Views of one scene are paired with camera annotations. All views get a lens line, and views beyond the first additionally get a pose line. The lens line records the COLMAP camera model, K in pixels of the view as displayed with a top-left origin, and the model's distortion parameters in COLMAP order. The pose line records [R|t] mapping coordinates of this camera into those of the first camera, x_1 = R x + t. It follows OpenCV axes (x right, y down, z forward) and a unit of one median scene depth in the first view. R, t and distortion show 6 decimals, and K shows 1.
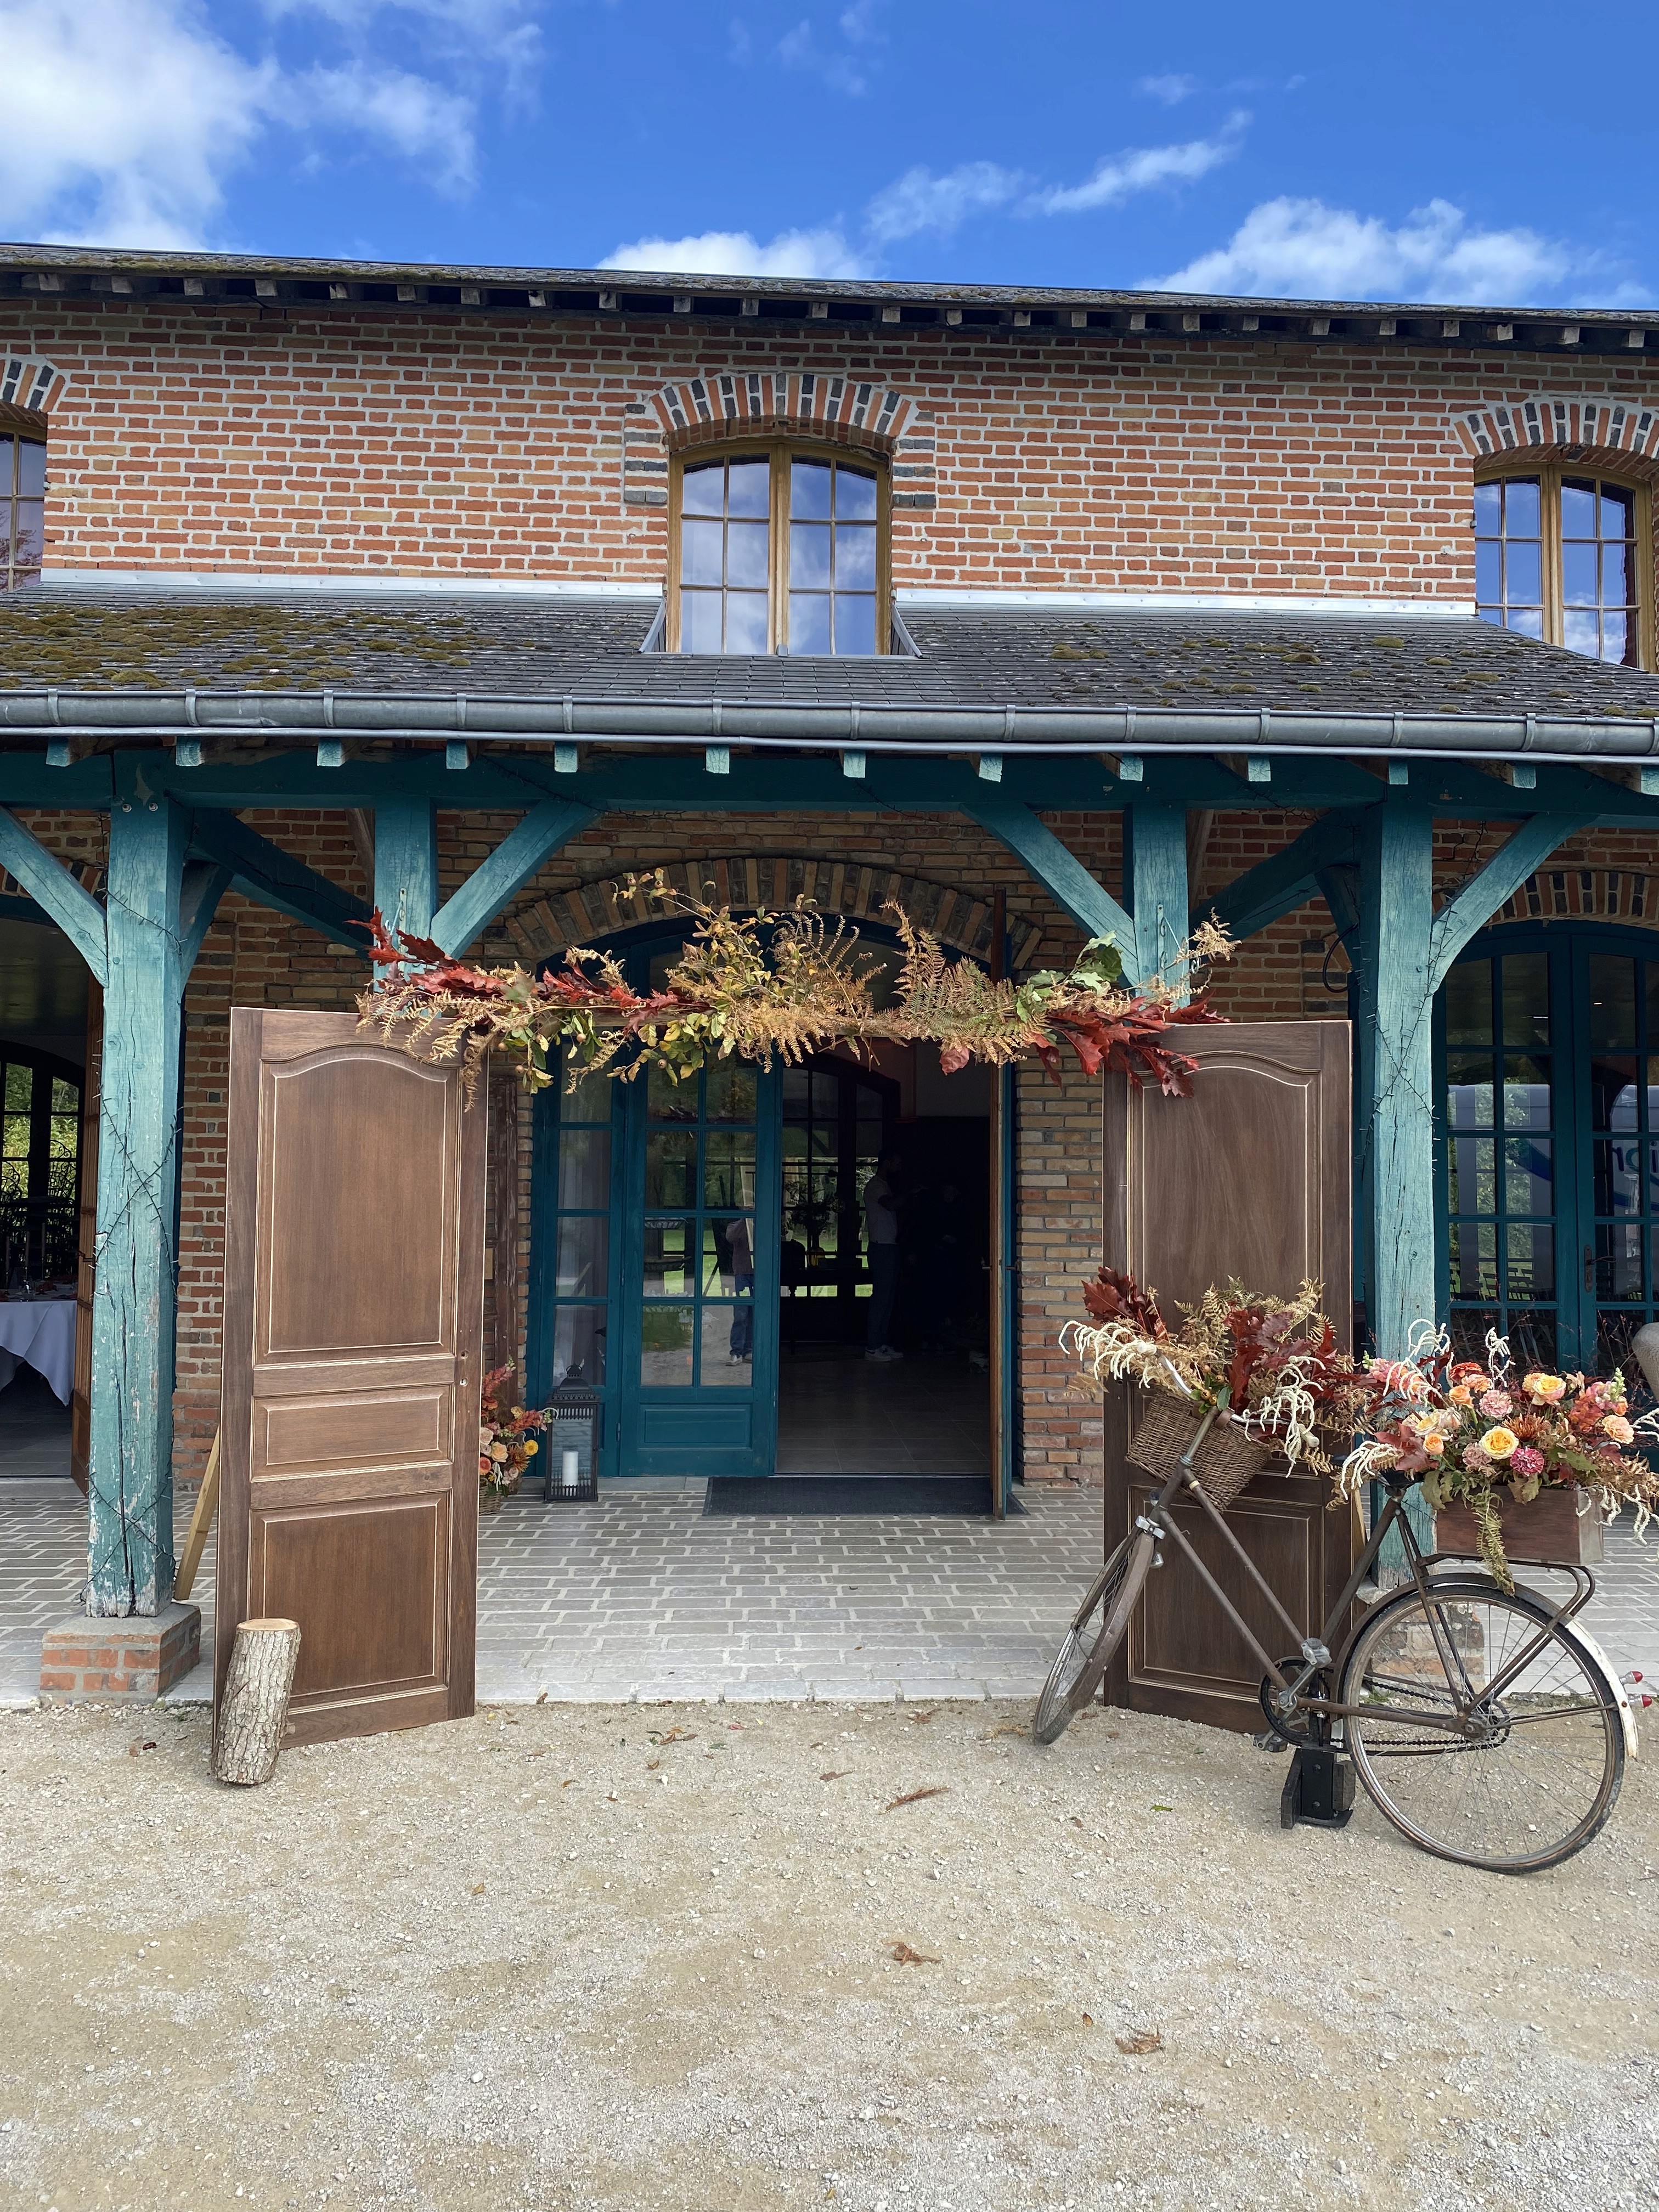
lens RADIAL K [[1677.9, 0, 827.8], [0, 1677.9, 1099.2], [0, 0, 1]] dist [0.041191, -0.013126]
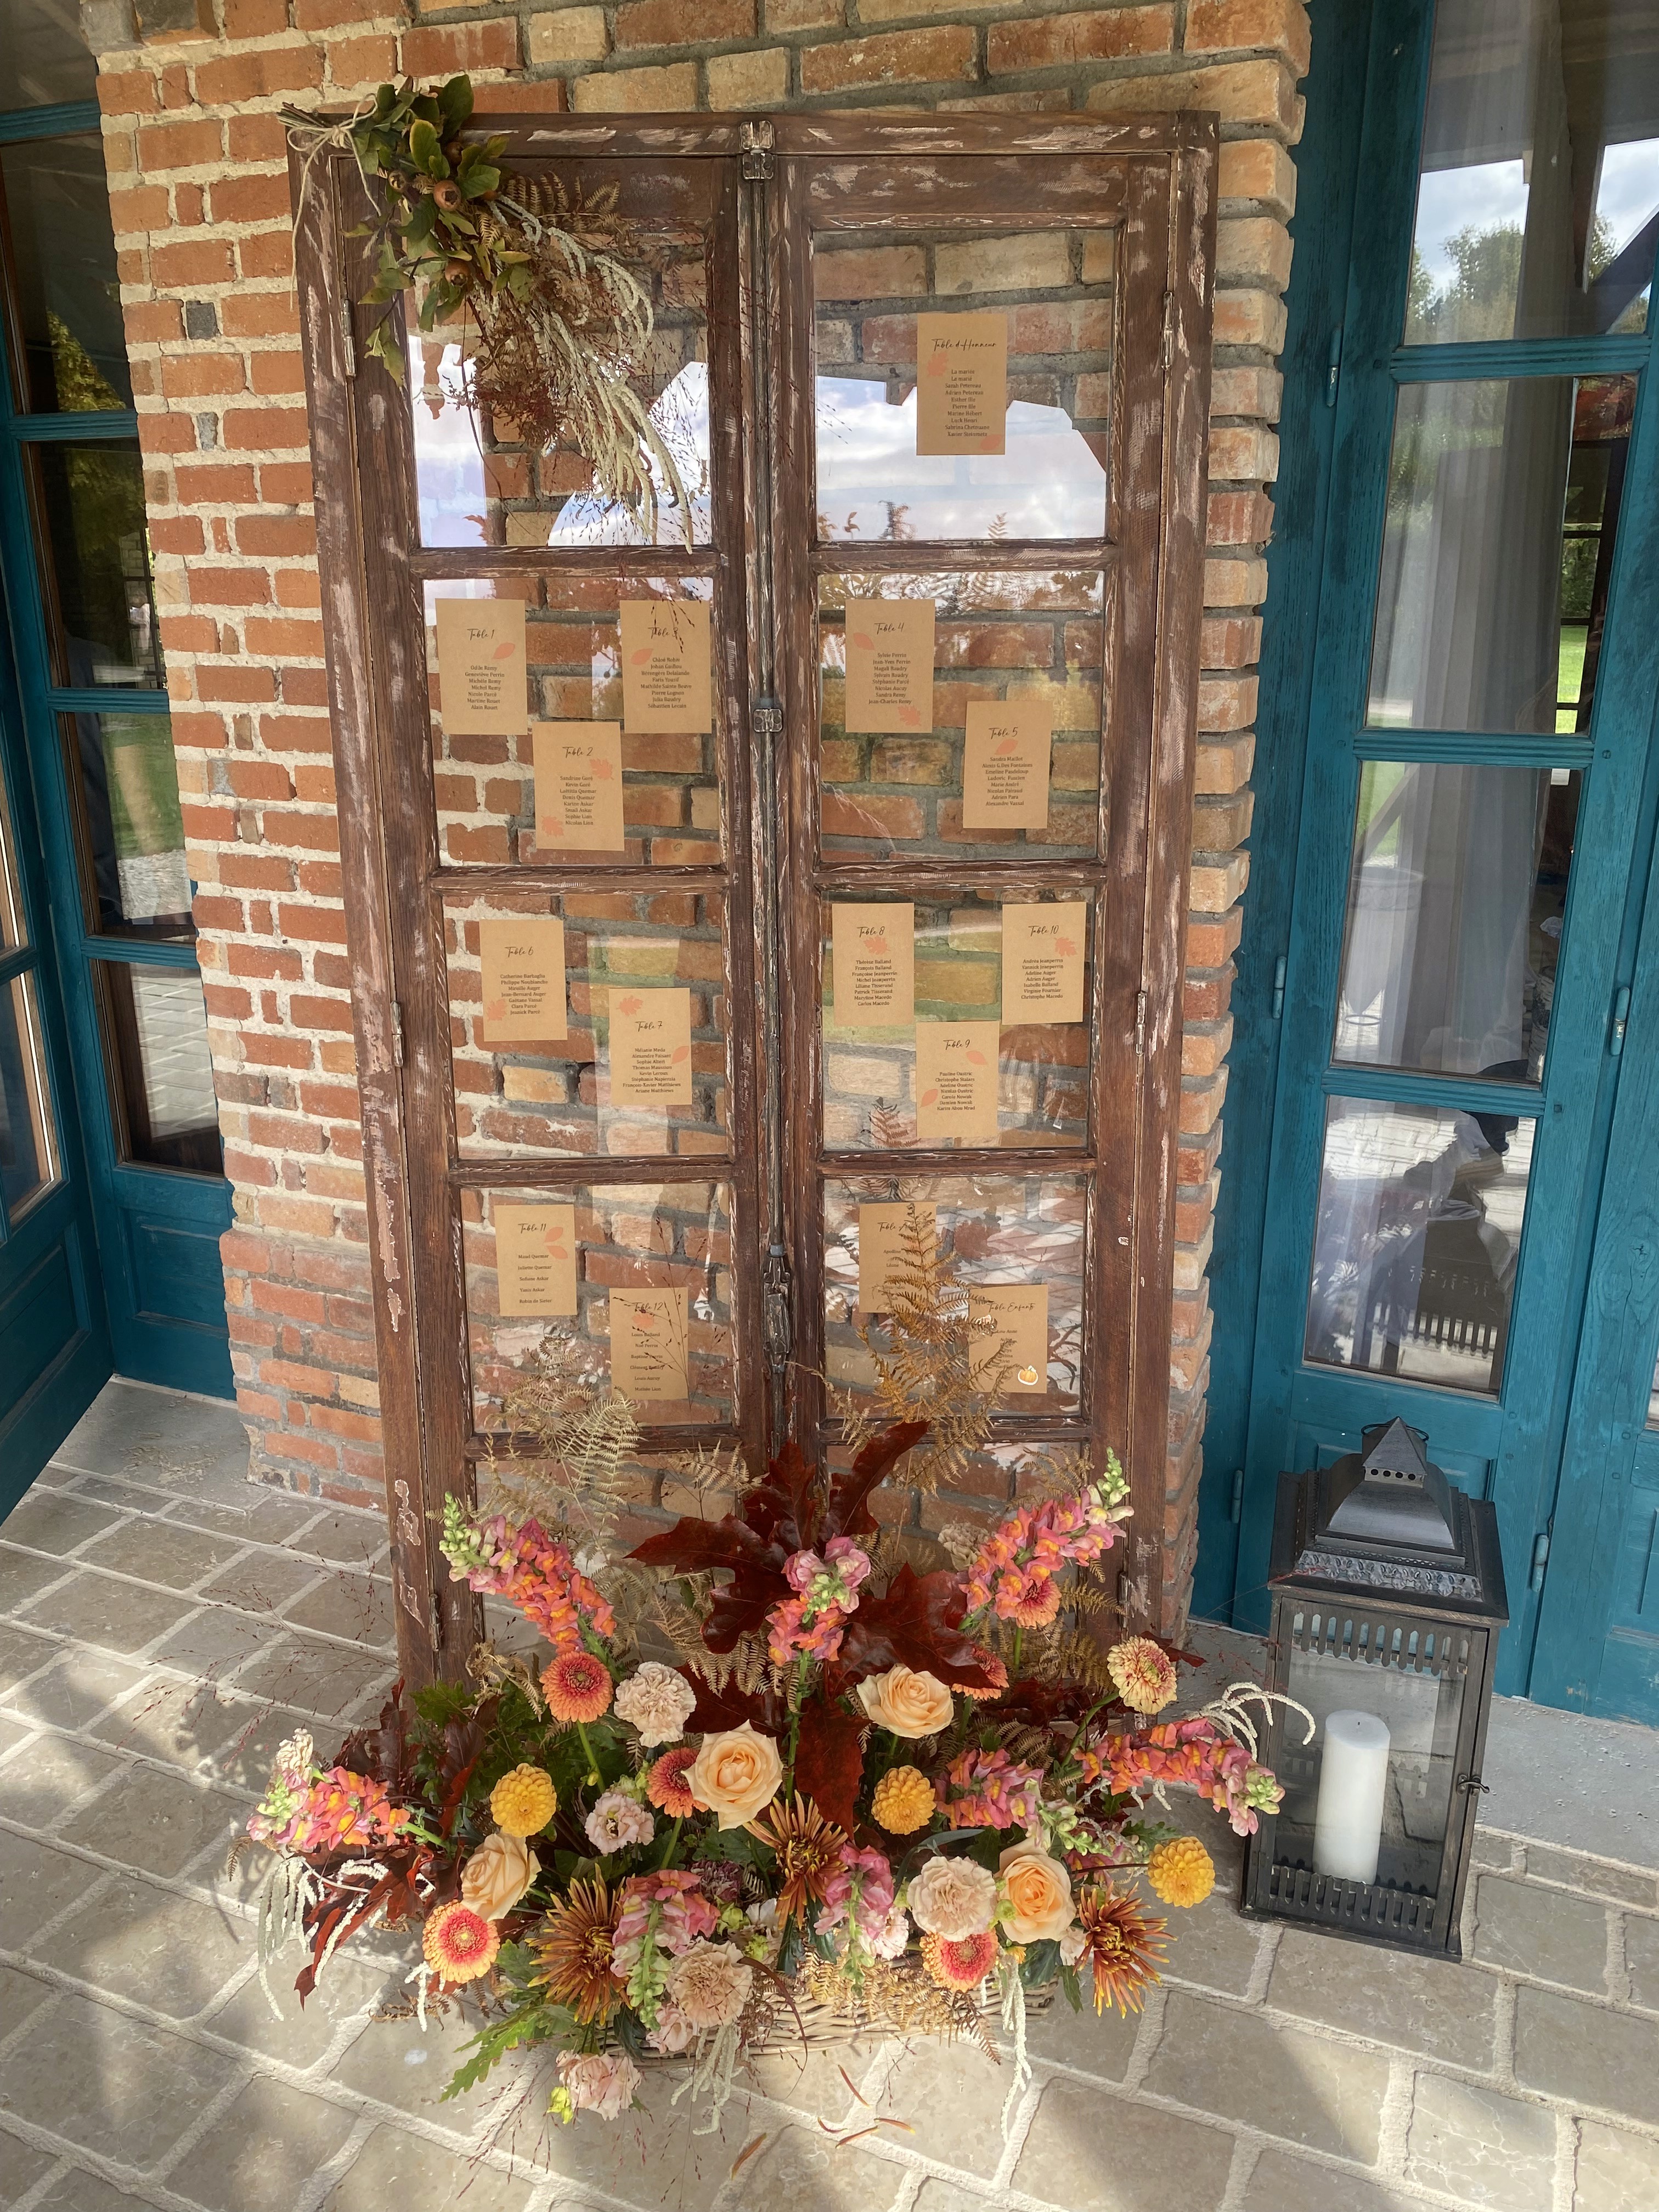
lens RADIAL K [[1677.9, 0, 841.5], [0, 1677.9, 1094.5], [0, 0, 1]] dist [0.041191, -0.013126]
pose [[0.903722, 0.115497, -0.412247, -0.124875], [0.034548, 0.940108, 0.339121, 0.029646], [0.426724, -0.320714, 0.845606, 0.756910]]
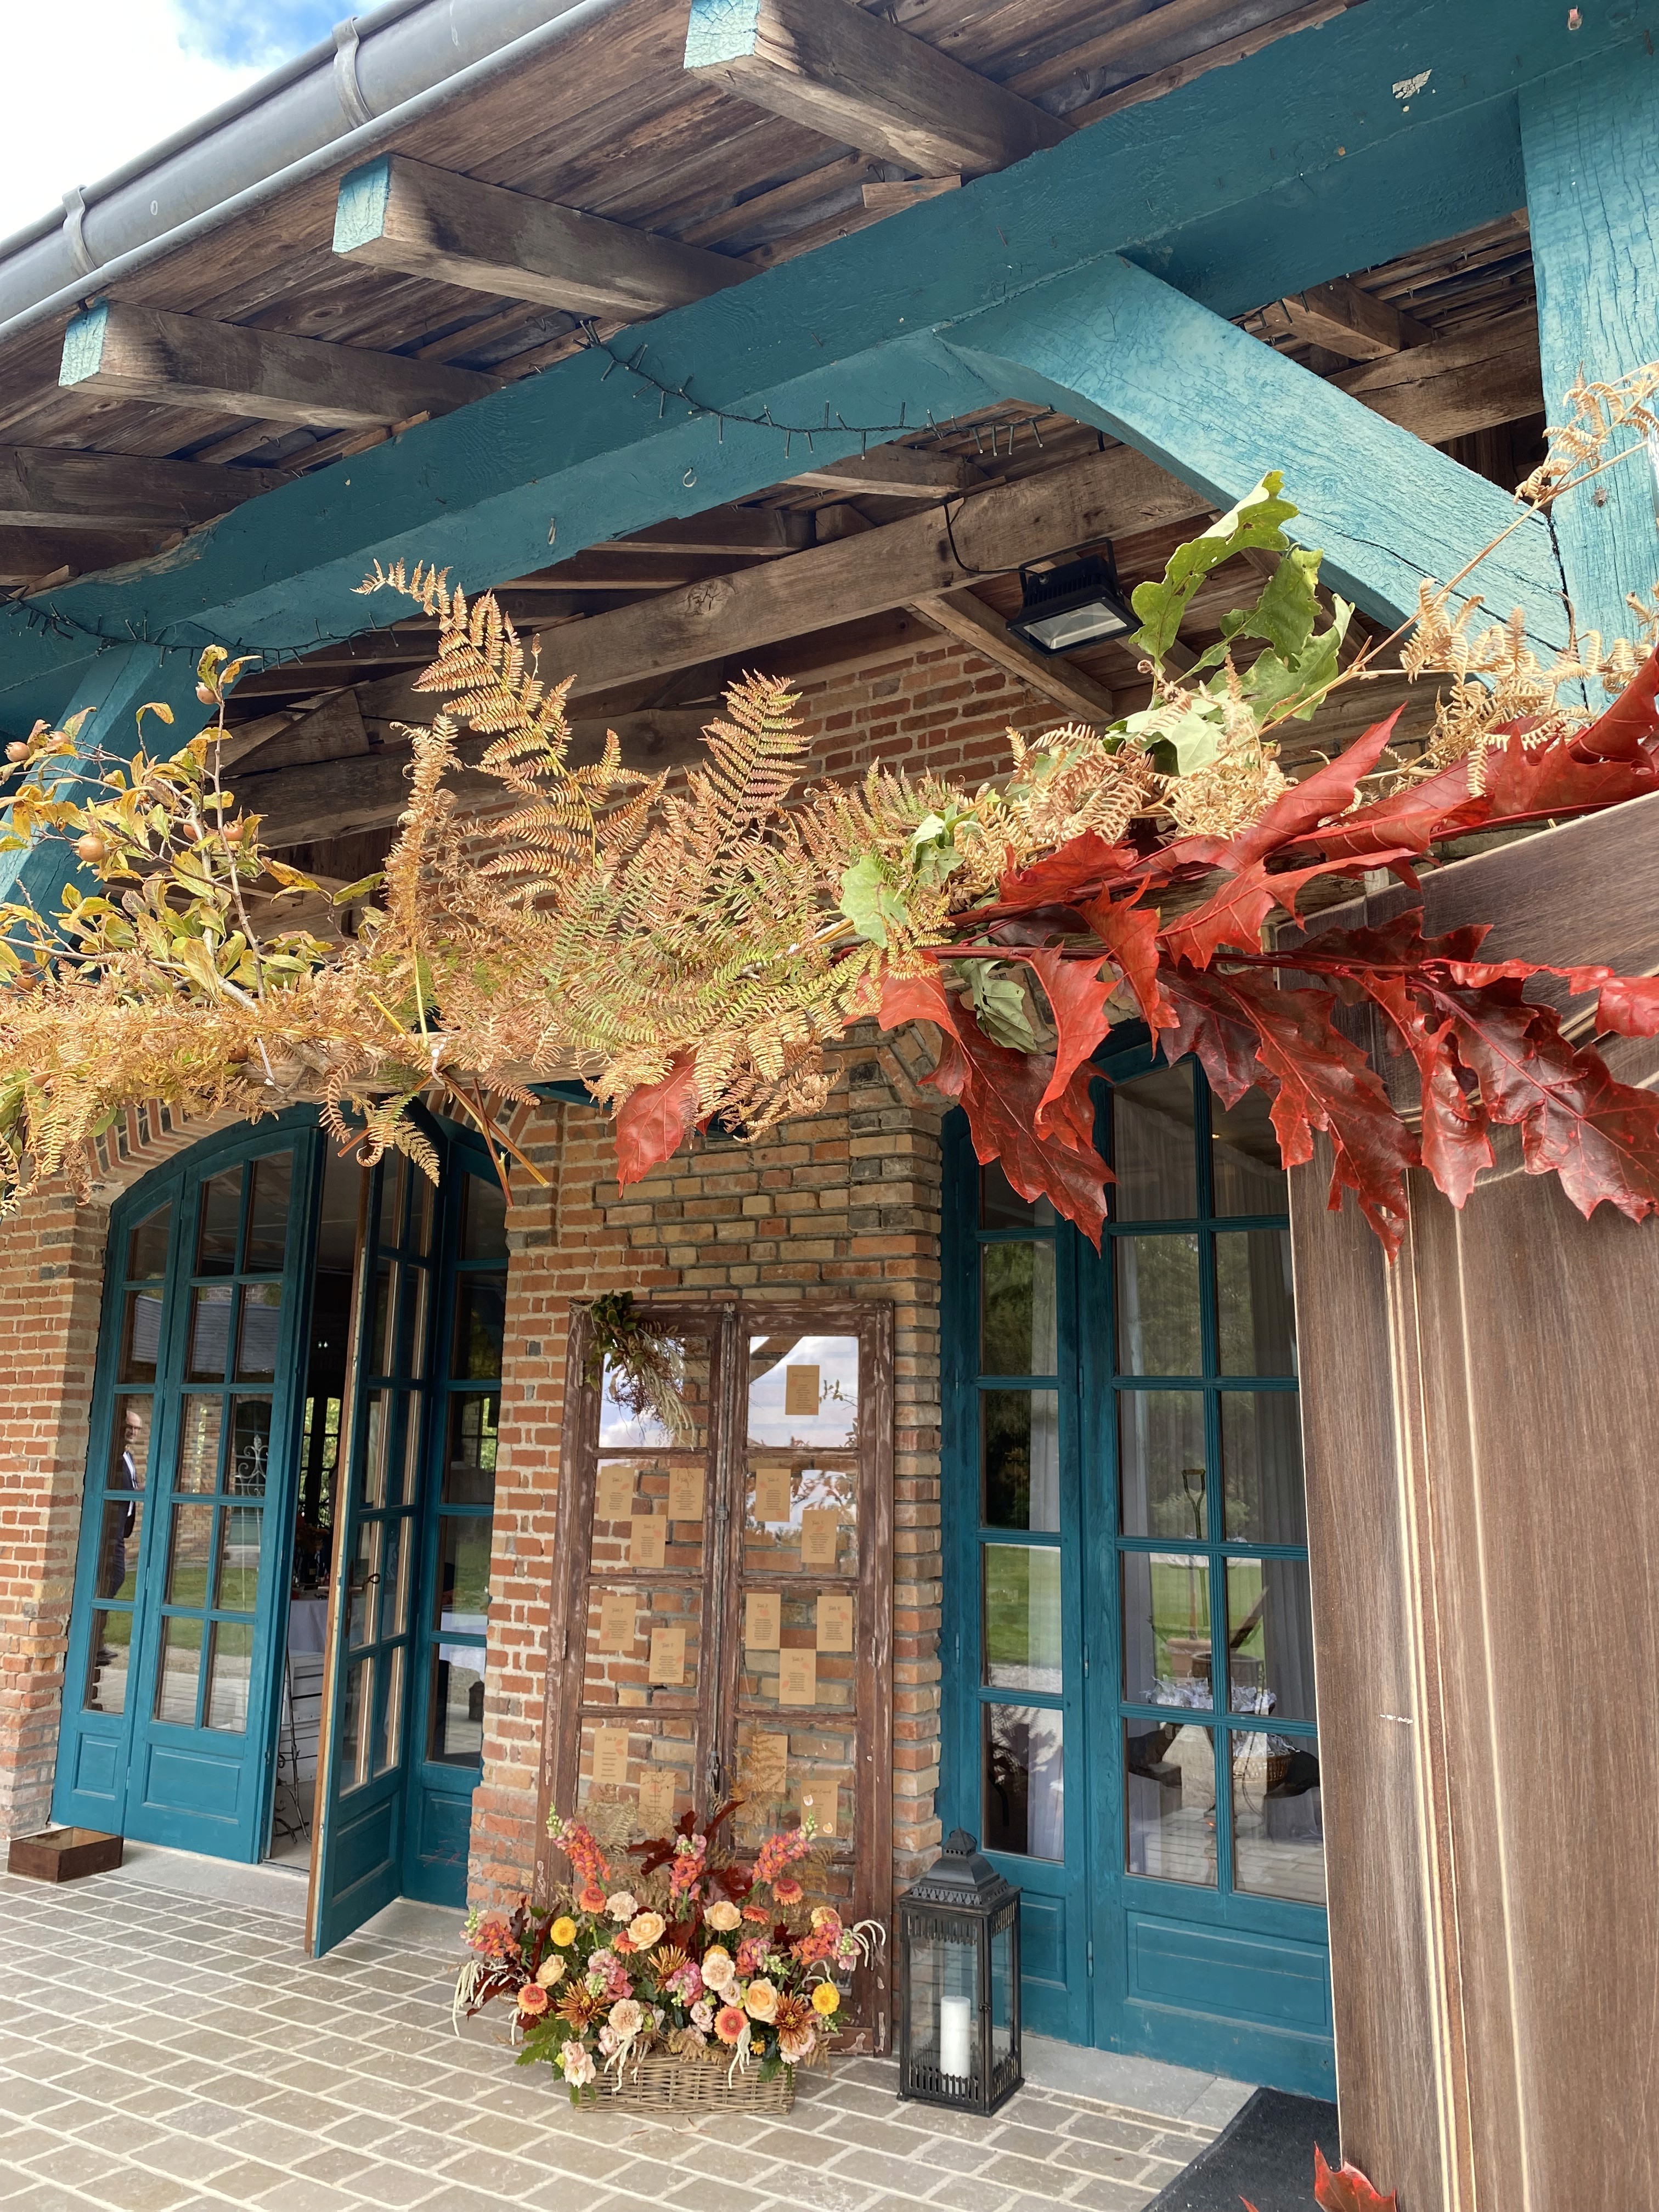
lens RADIAL K [[1677.9, 0, 836.0], [0, 1677.9, 1105.4], [0, 0, 1]] dist [0.041191, -0.013126]
pose [[0.821297, -0.108841, -0.560022, 0.144954], [0.030199, 0.988550, -0.147838, 0.005849], [0.569701, 0.104507, 0.815180, 0.491309]]
